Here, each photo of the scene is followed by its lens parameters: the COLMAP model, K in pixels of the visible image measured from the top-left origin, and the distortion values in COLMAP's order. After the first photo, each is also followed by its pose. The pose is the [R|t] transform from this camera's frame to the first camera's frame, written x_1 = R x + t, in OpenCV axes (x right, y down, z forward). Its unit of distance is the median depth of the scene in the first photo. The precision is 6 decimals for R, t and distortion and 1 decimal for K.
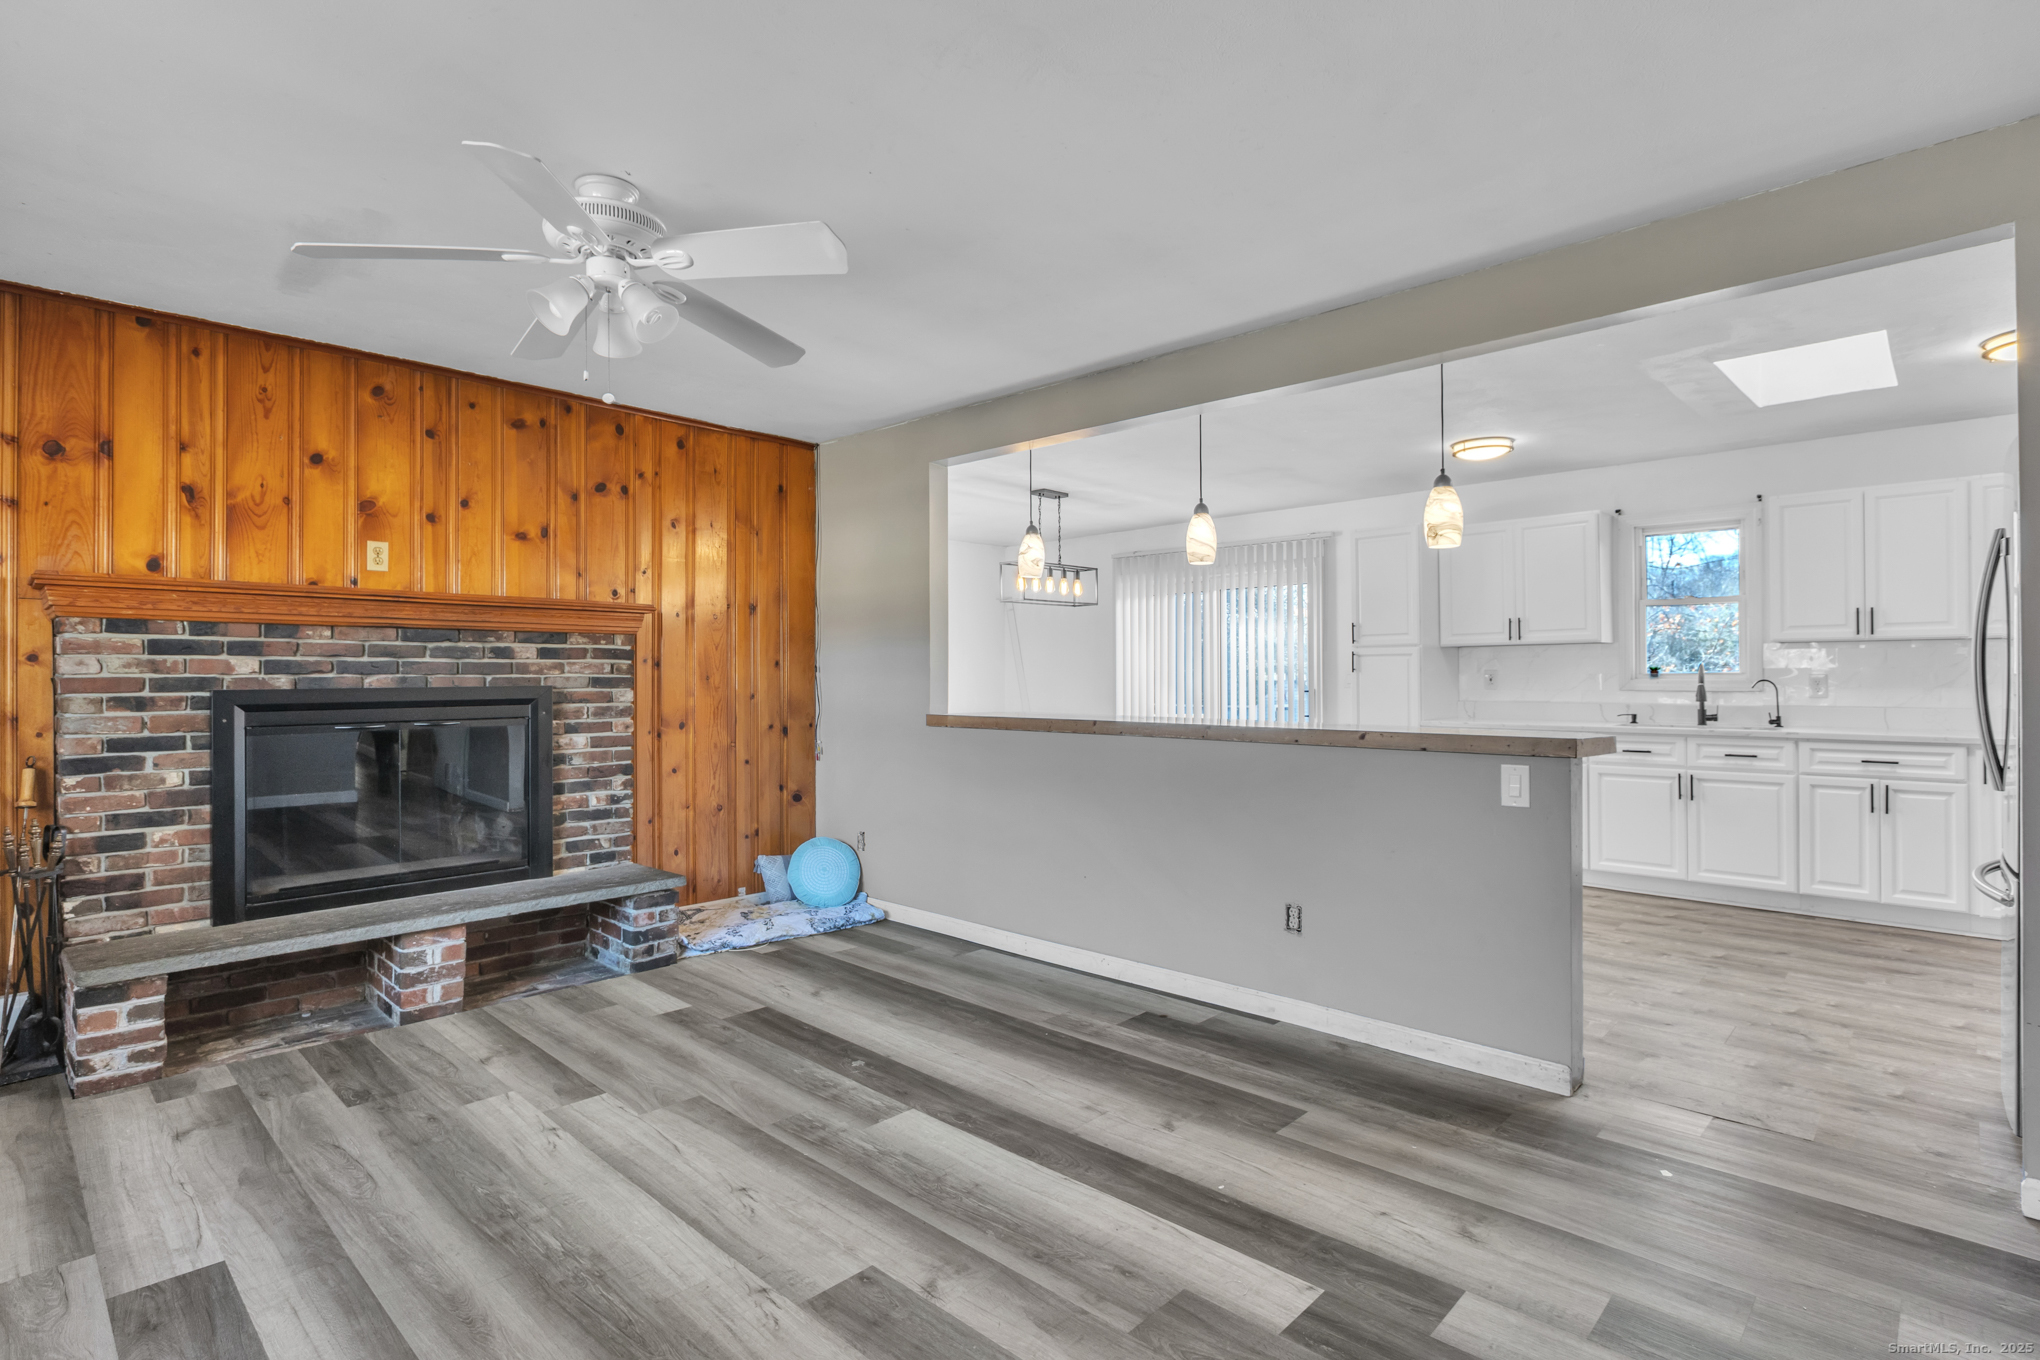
lens RADIAL K [[1003.0, 0, 1020.5], [0, 1003.0, 669.4], [0, 0, 1]] dist [0.002161, -0.001336]
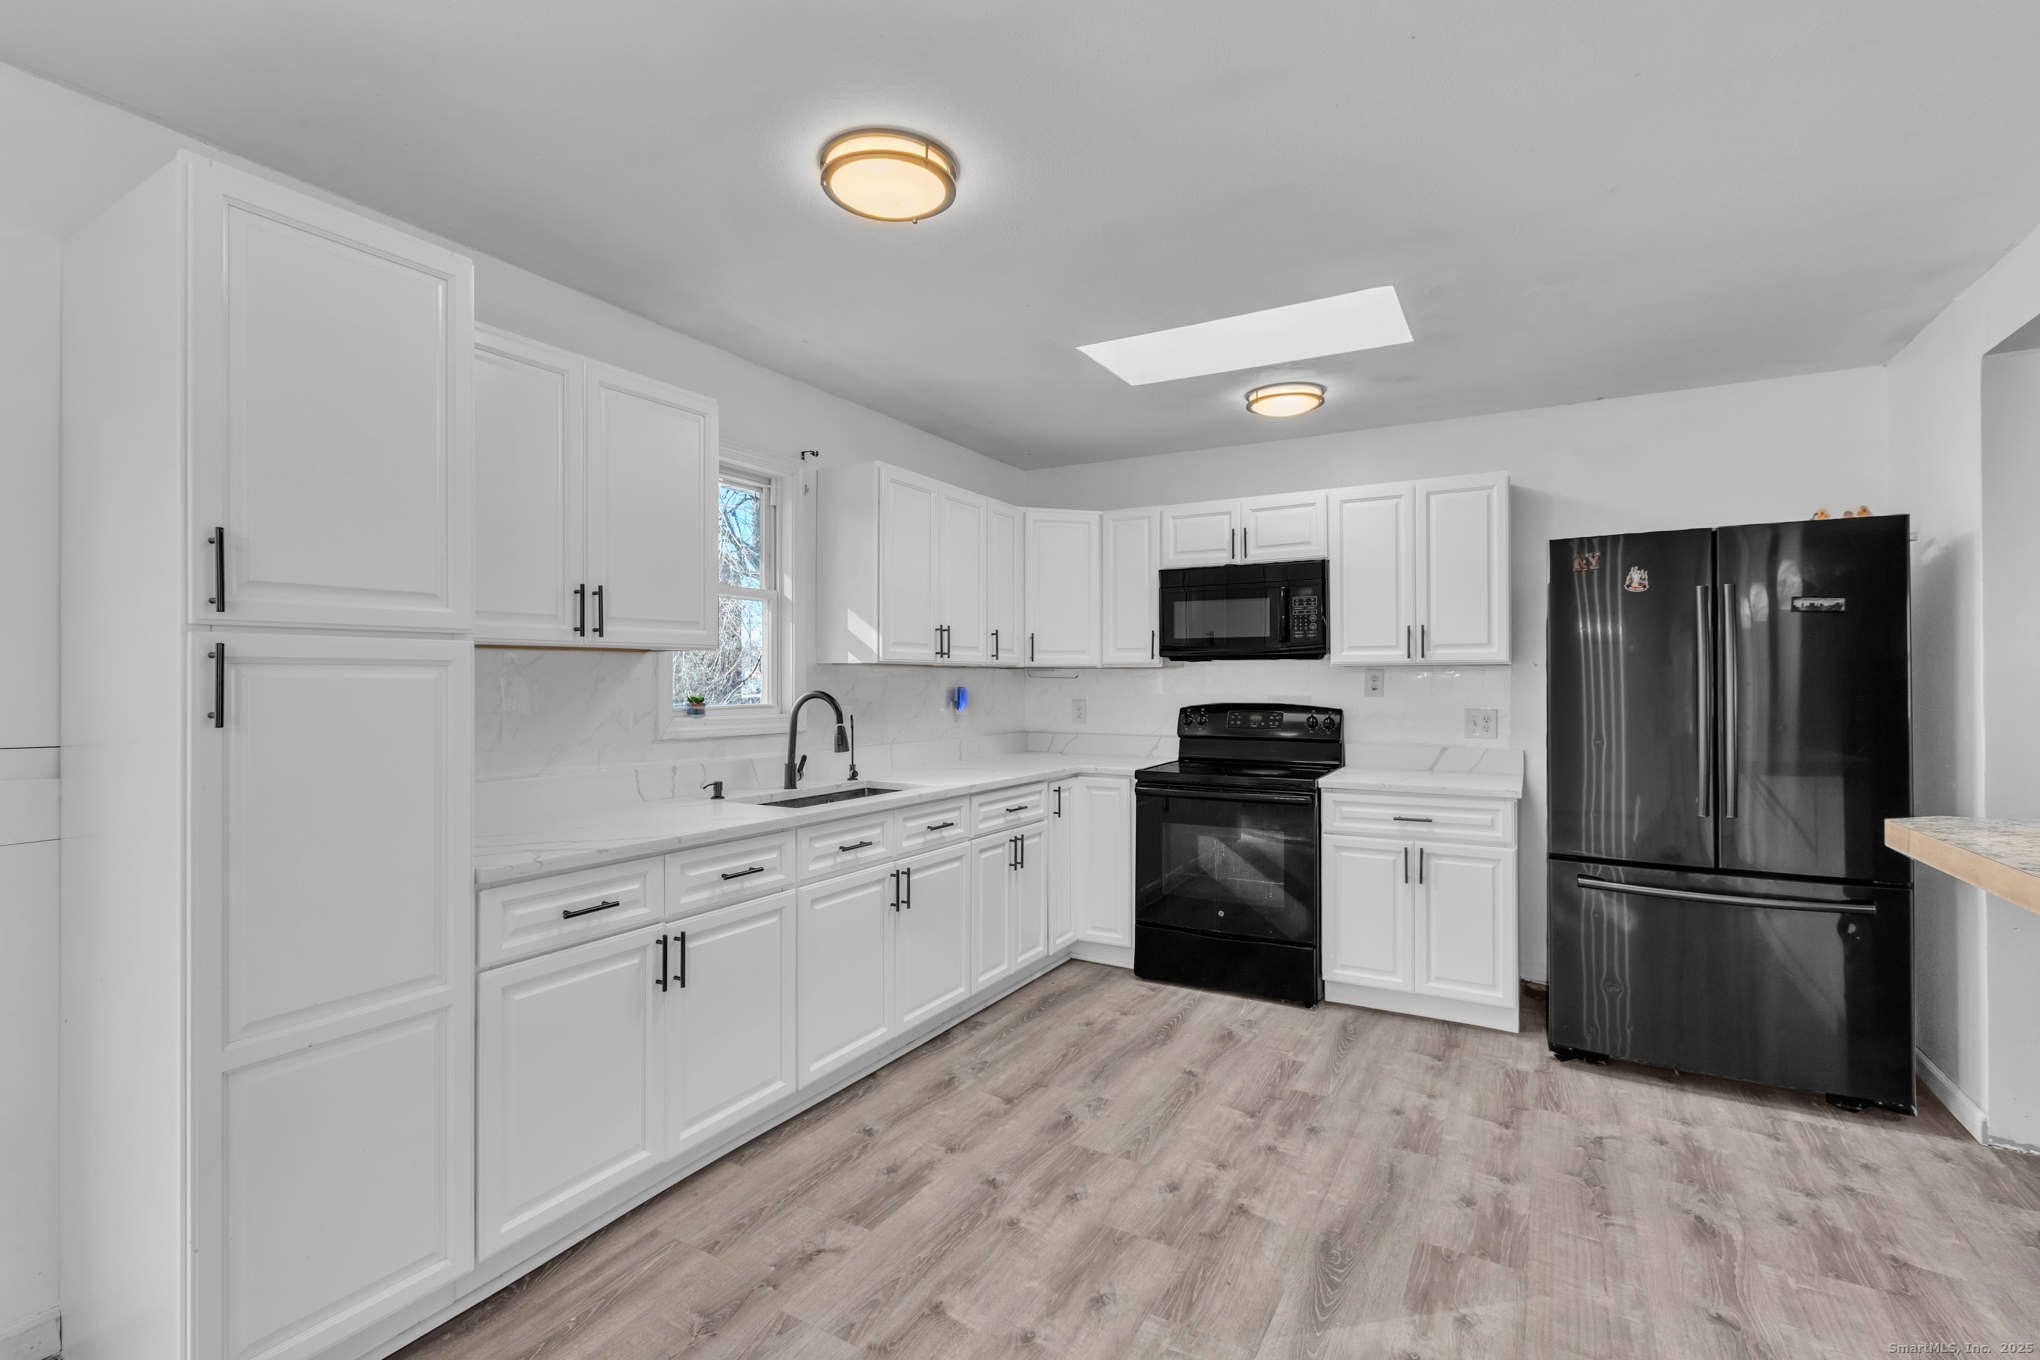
lens RADIAL K [[924.6, 0, 1006.8], [0, 924.6, 677.6], [0, 0, 1]] dist [0.001432, -0.002373]
pose [[-0.227968, 0.007560, 0.973639, 0.125373], [-0.006645, 0.999934, -0.009320, -0.016999], [-0.973646, -0.008595, -0.227903, 1.664104]]
